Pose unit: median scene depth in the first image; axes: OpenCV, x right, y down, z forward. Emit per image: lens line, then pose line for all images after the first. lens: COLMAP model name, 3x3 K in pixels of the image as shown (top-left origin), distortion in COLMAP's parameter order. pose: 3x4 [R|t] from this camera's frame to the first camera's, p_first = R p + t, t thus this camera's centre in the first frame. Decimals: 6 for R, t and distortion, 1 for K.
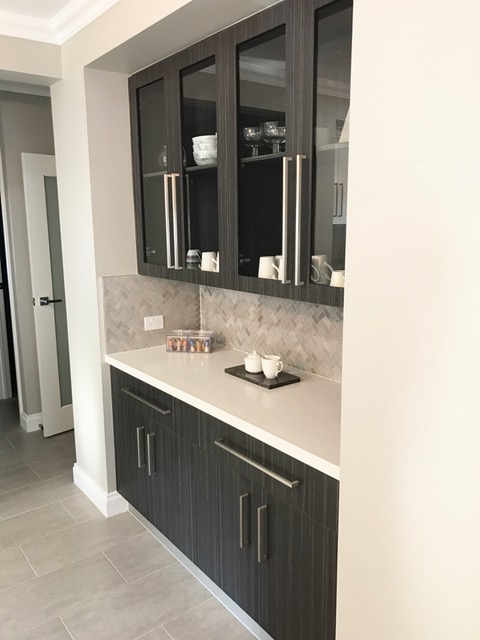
lens RADIAL K [[520.7, 0, 242.8], [0, 520.7, 320.5], [0, 0, 1]] dist [0.017270, -0.024407]
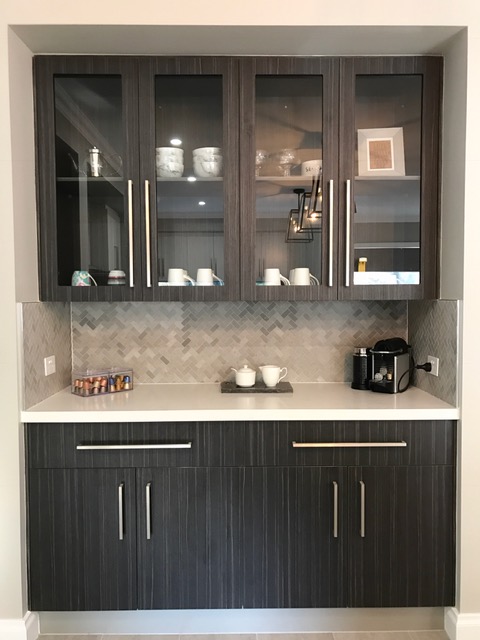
lens RADIAL K [[520.7, 0, 243.0], [0, 520.7, 318.4], [0, 0, 1]] dist [0.017270, -0.024407]
pose [[0.598765, -0.032281, 0.800274, -0.672319], [0.150140, 0.985998, -0.072562, 0.038049], [-0.786727, 0.163601, 0.595228, 0.330656]]
